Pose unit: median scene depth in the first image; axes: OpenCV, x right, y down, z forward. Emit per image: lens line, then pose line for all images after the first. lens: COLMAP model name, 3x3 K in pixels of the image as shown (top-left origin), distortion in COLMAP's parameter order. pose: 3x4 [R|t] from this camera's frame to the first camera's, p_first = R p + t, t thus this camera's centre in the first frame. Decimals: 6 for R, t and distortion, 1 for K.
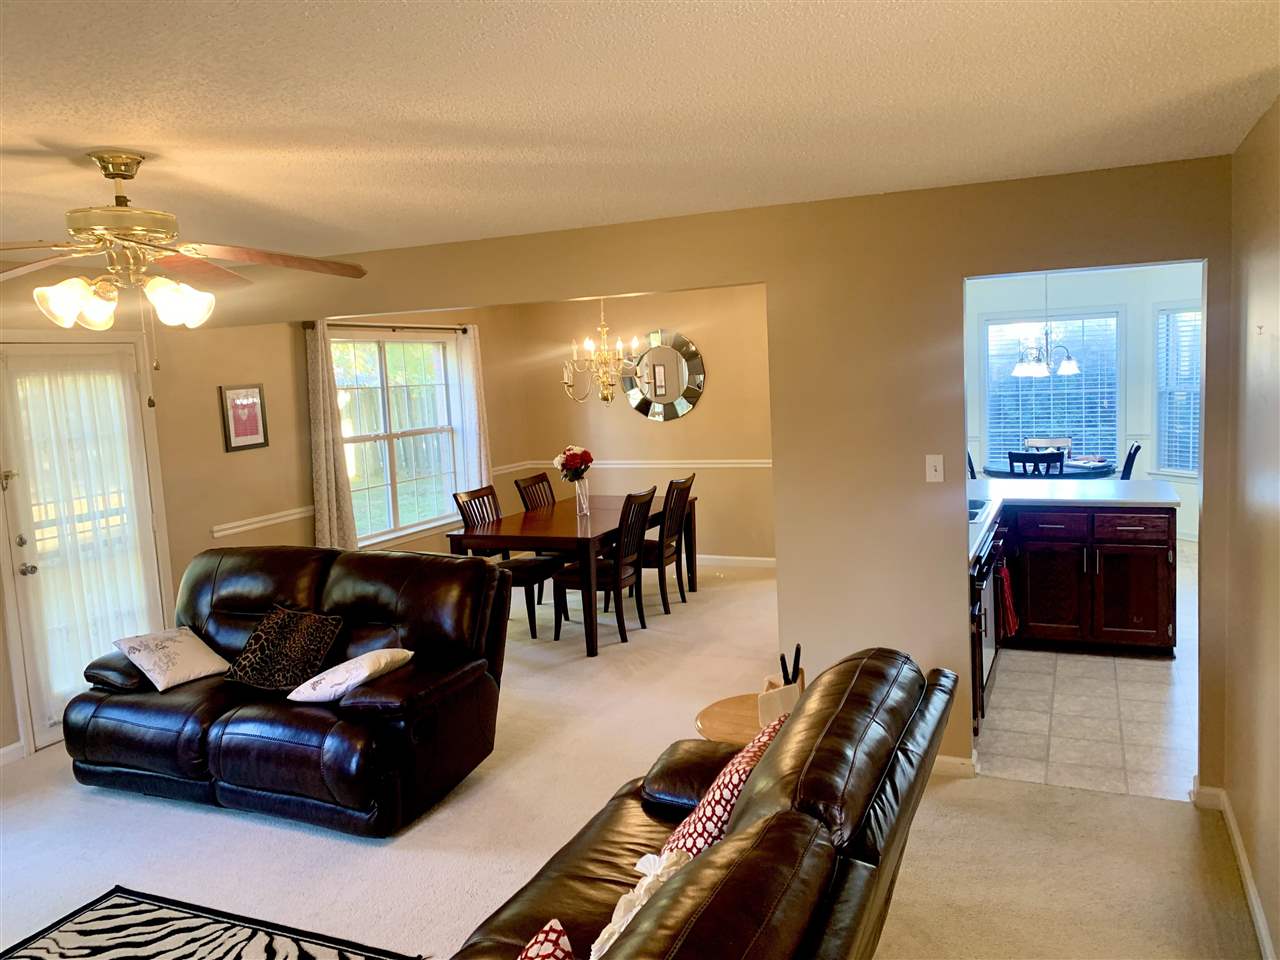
lens RADIAL K [[961.7, 0, 644.2], [0, 961.7, 477.6], [0, 0, 1]] dist [0.003781, -0.003314]
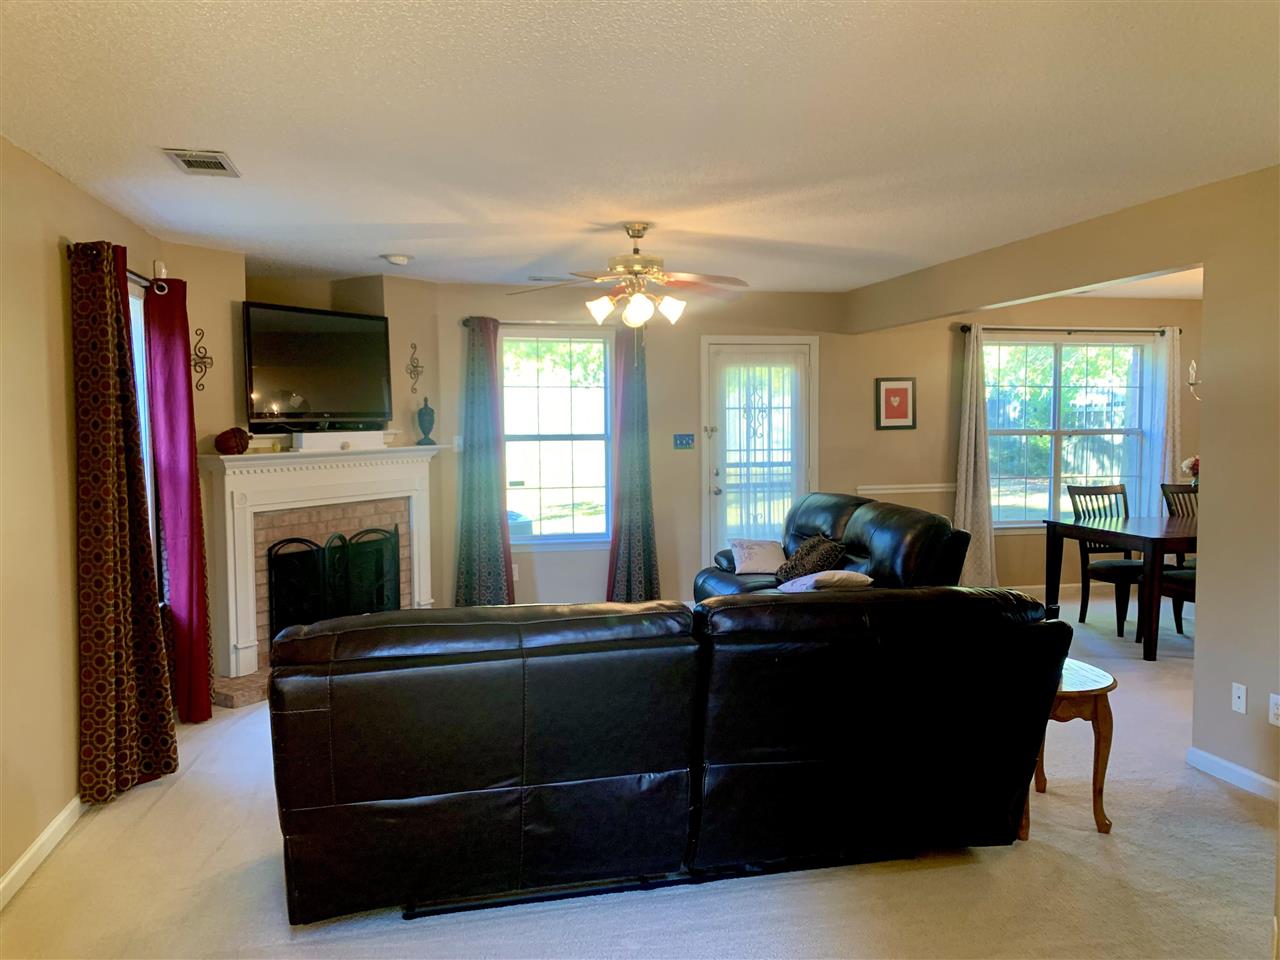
lens RADIAL K [[961.7, 0, 641.1], [0, 961.7, 480.2], [0, 0, 1]] dist [0.003781, -0.003314]
pose [[0.584777, 0.096111, -0.805480, 0.401136], [-0.113012, 0.992926, 0.036431, 0.027733], [0.803283, 0.069725, 0.591502, -0.001241]]
